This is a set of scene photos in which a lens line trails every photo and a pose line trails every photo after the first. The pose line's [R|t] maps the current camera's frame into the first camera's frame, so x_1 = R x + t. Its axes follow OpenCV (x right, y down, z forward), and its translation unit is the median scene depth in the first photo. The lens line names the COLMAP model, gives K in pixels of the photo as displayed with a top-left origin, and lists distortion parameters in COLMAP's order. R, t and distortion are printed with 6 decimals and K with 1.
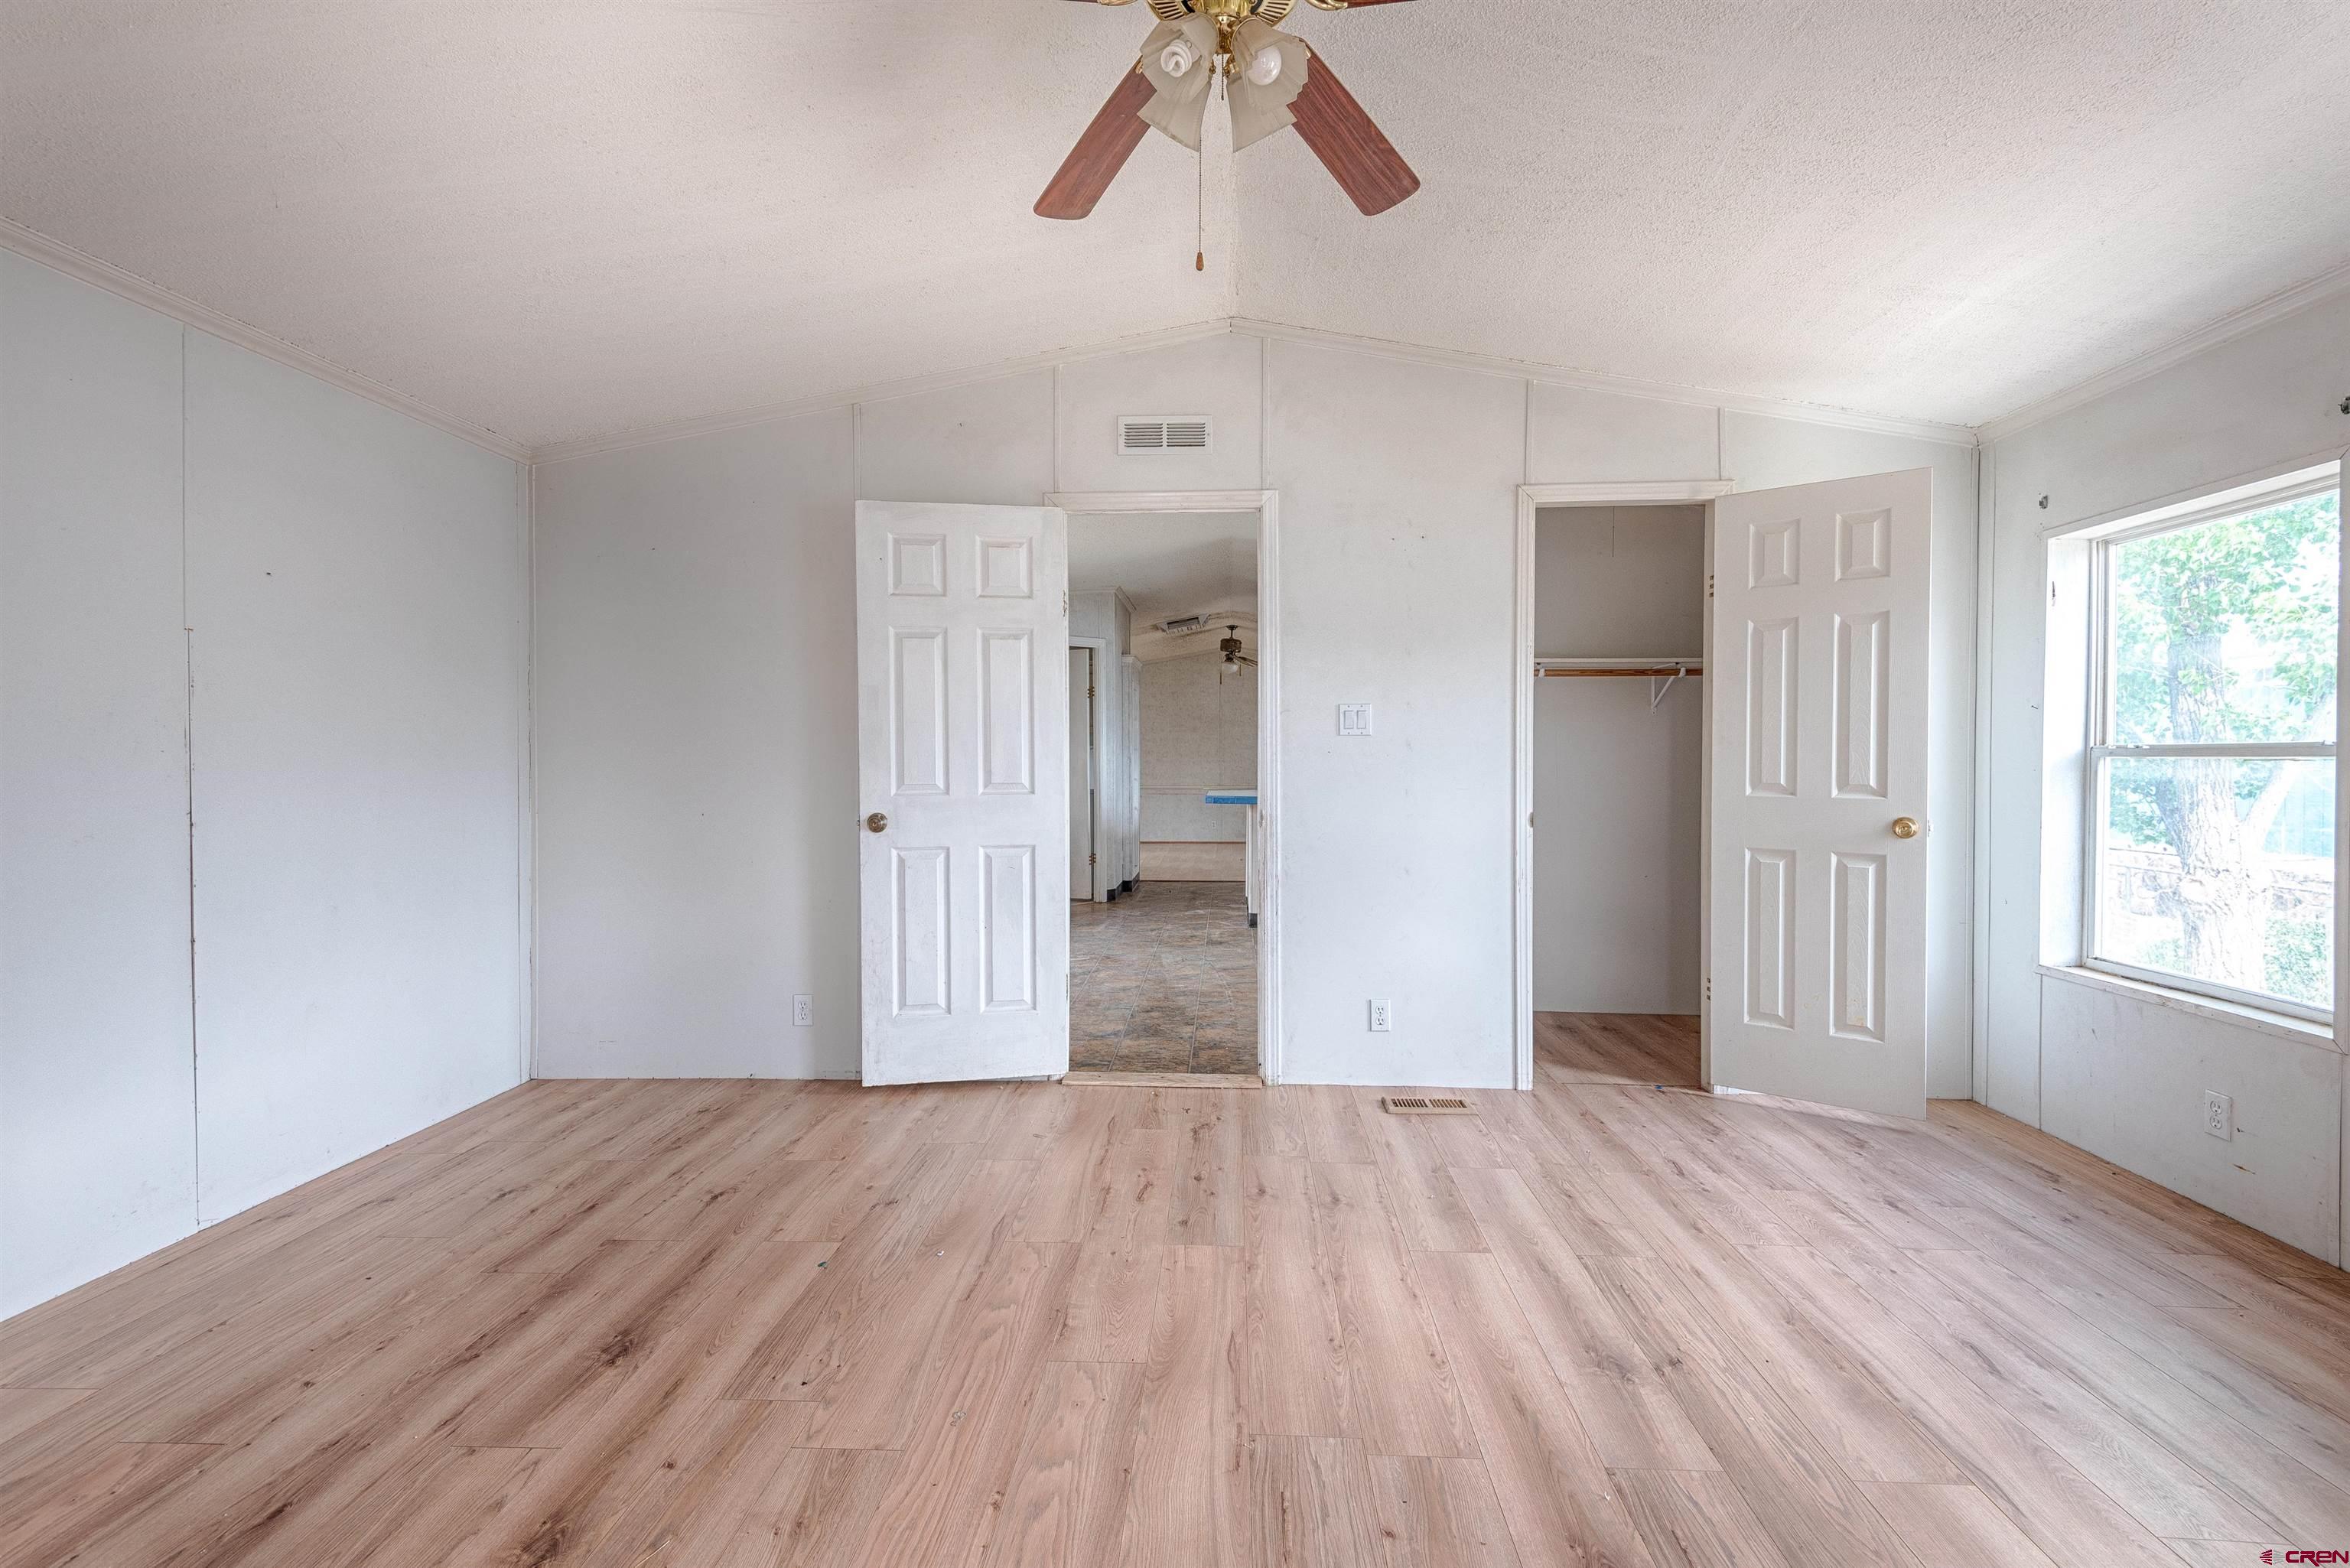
lens RADIAL K [[1053.7, 0, 1183.8], [0, 1053.7, 774.6], [0, 0, 1]] dist [0.027137, -0.013288]
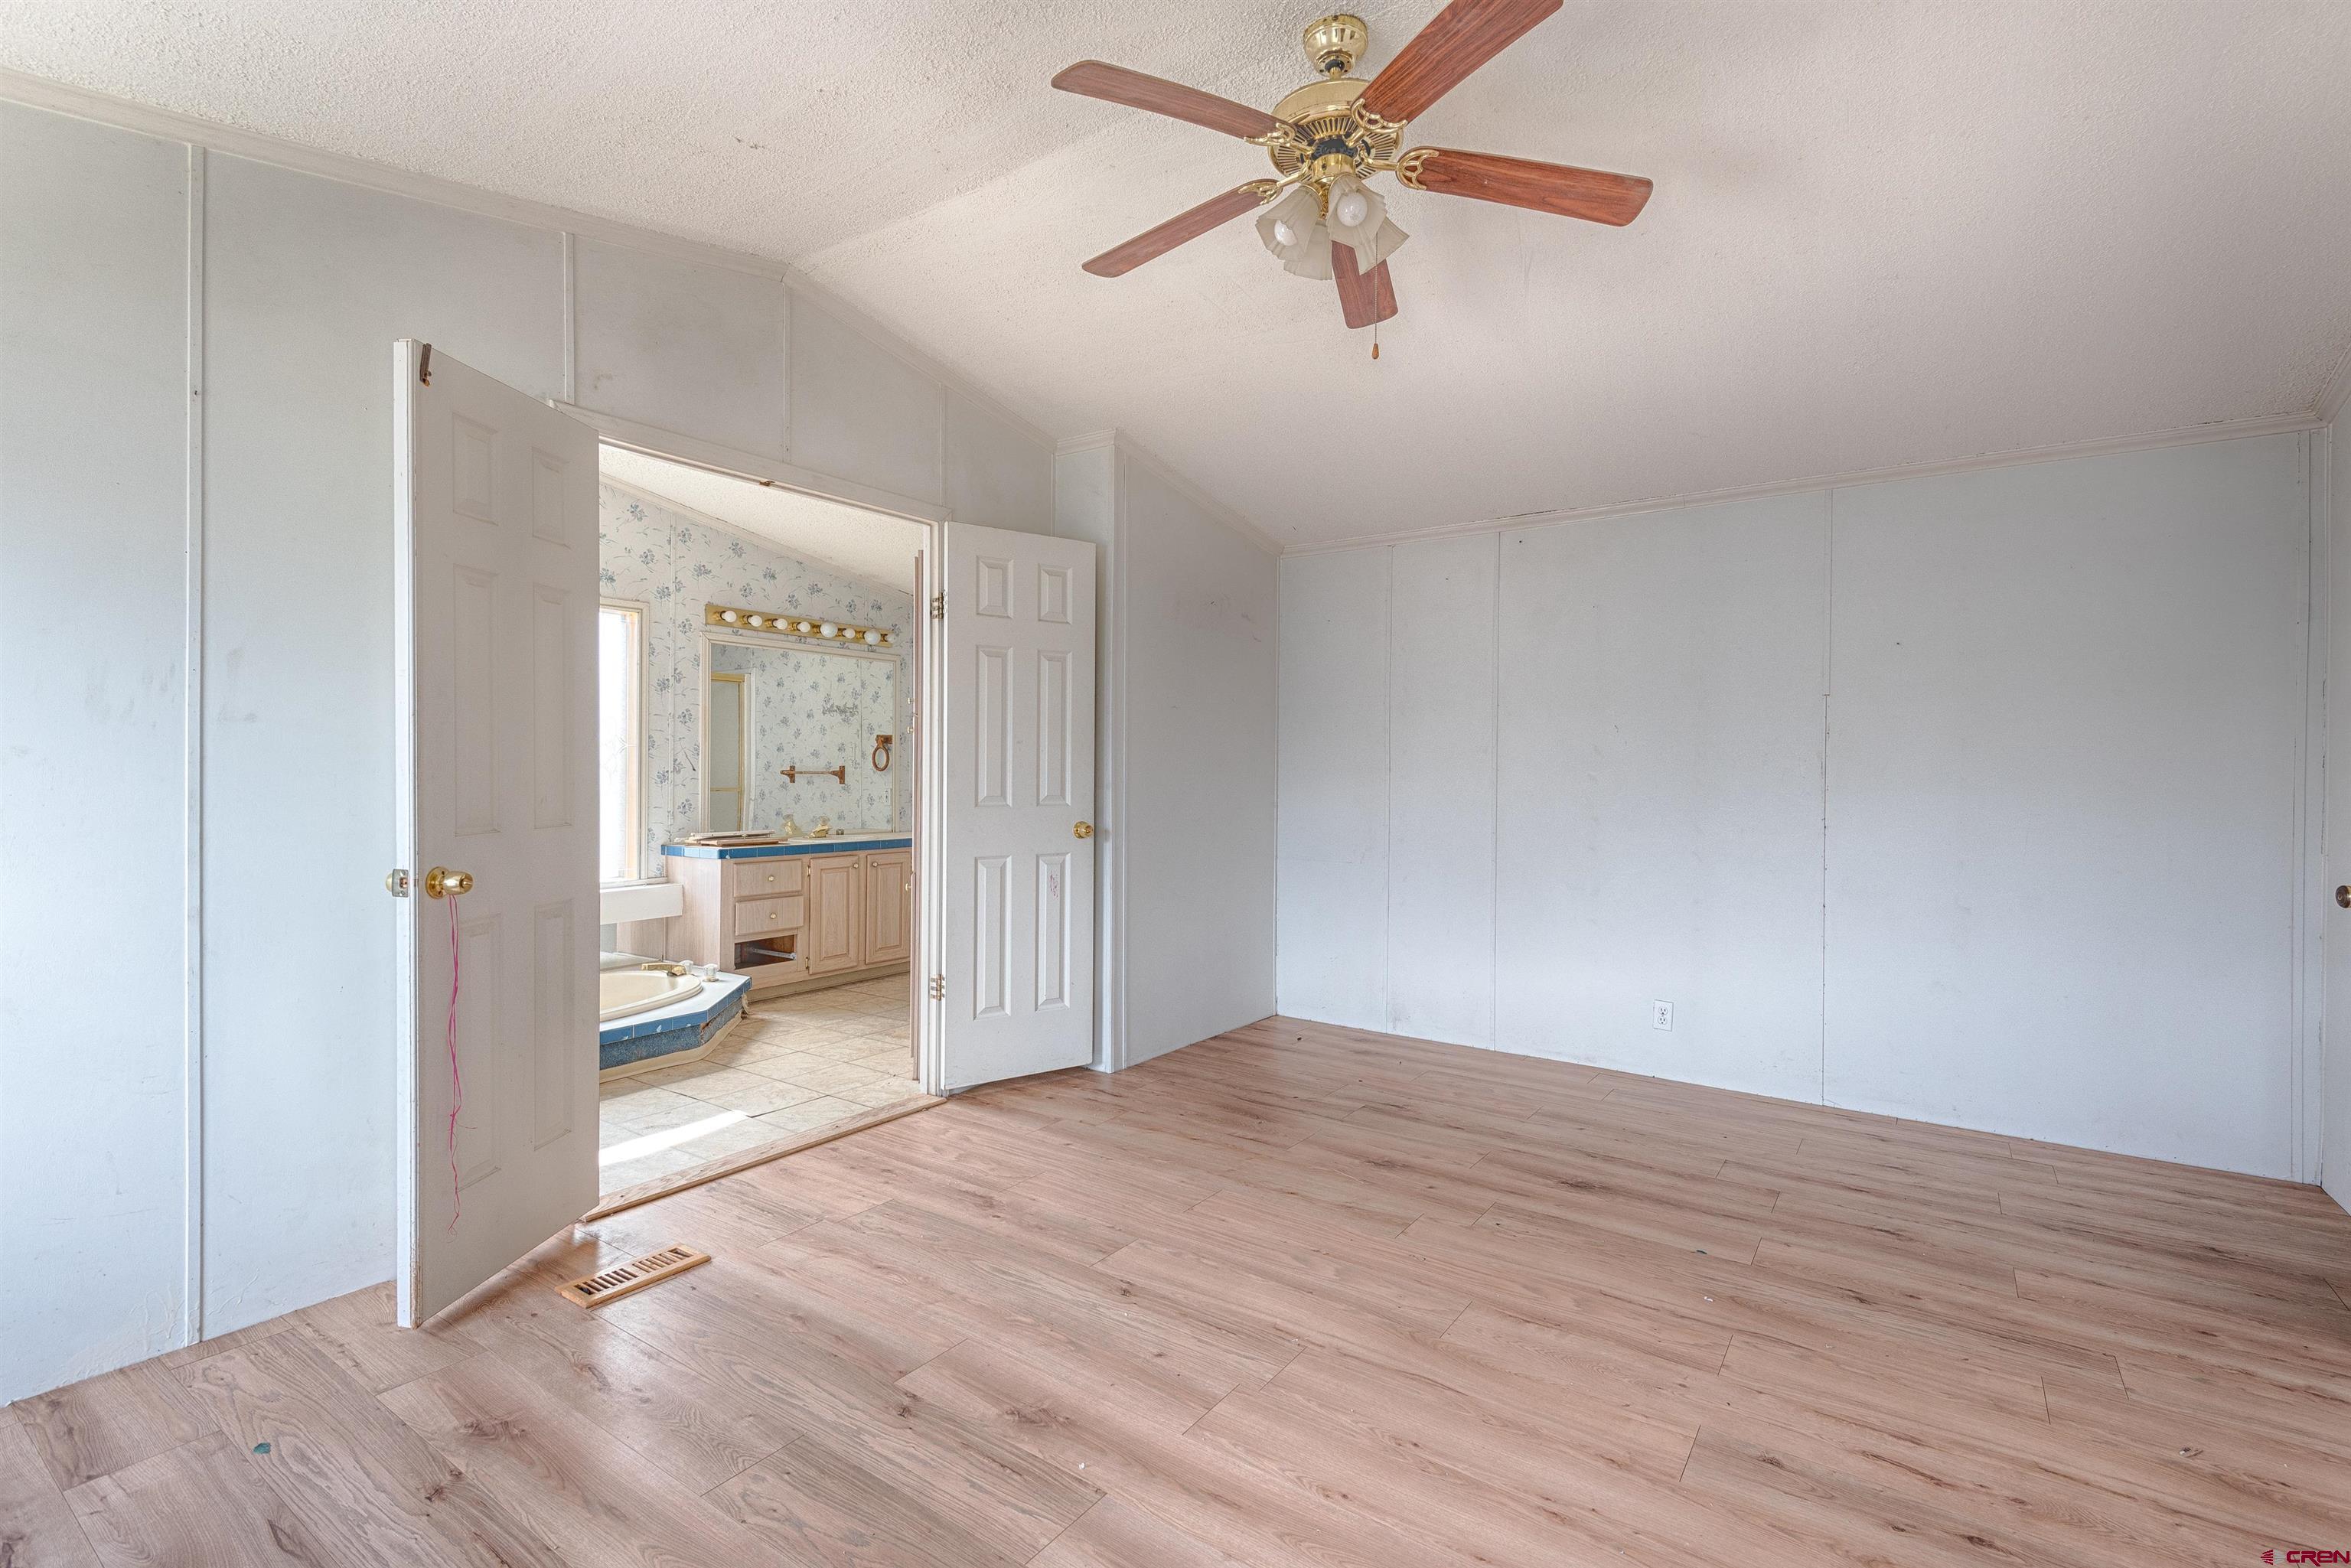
lens RADIAL K [[1054.2, 0, 1183.1], [0, 1054.2, 782.4], [0, 0, 1]] dist [0.027137, -0.013288]
pose [[-0.533524, 0.000389, -0.845785, 0.939301], [-0.022878, 0.999627, 0.014891, -0.019794], [0.845475, 0.027295, -0.533317, 1.235261]]
